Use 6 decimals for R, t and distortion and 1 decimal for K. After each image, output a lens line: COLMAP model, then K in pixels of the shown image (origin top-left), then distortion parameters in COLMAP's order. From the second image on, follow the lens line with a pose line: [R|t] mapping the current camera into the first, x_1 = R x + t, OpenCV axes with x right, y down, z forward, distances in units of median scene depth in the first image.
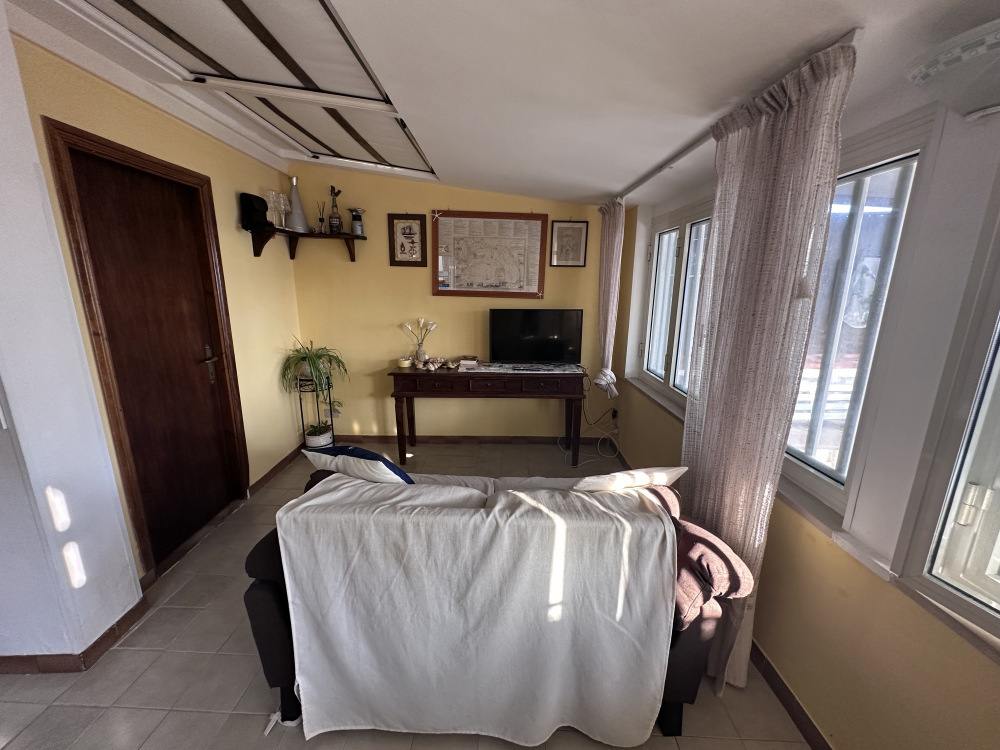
lens RADIAL K [[397.0, 0, 502.6], [0, 397.0, 374.3], [0, 0, 1]] dist [-0.000883, -0.000272]
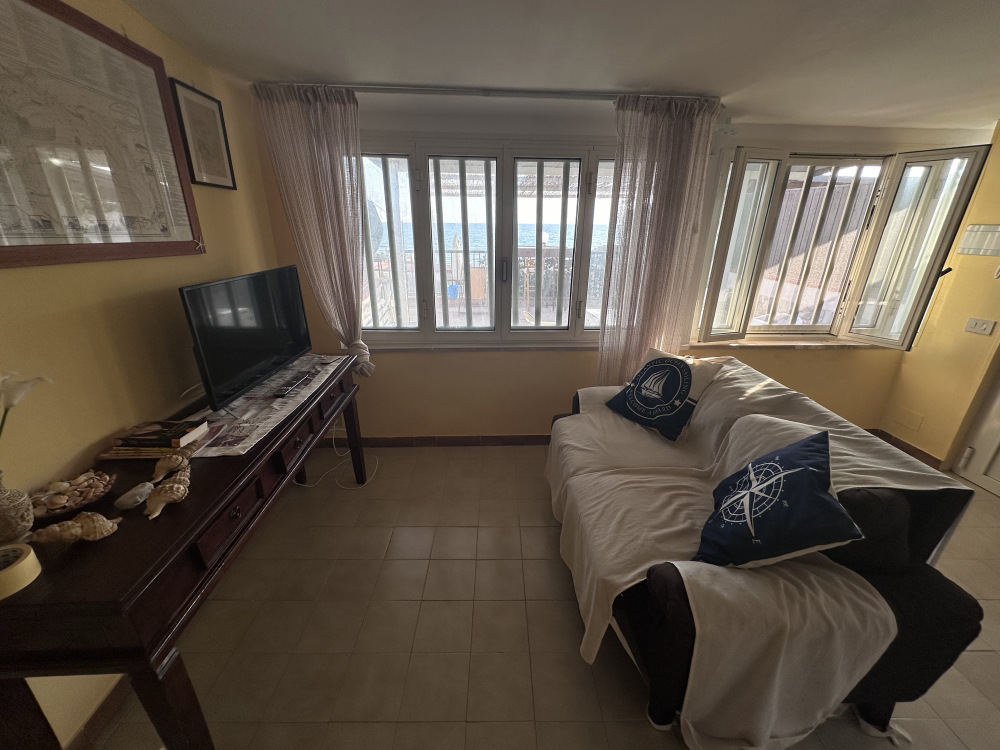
lens RADIAL K [[397.0, 0, 499.6], [0, 397.0, 379.9], [0, 0, 1]] dist [-0.000883, -0.000272]
pose [[-0.034773, -0.371356, 0.927839, -0.444458], [0.216205, 0.903620, 0.369765, -0.157368], [-0.975729, 0.213461, 0.048867, 0.680013]]
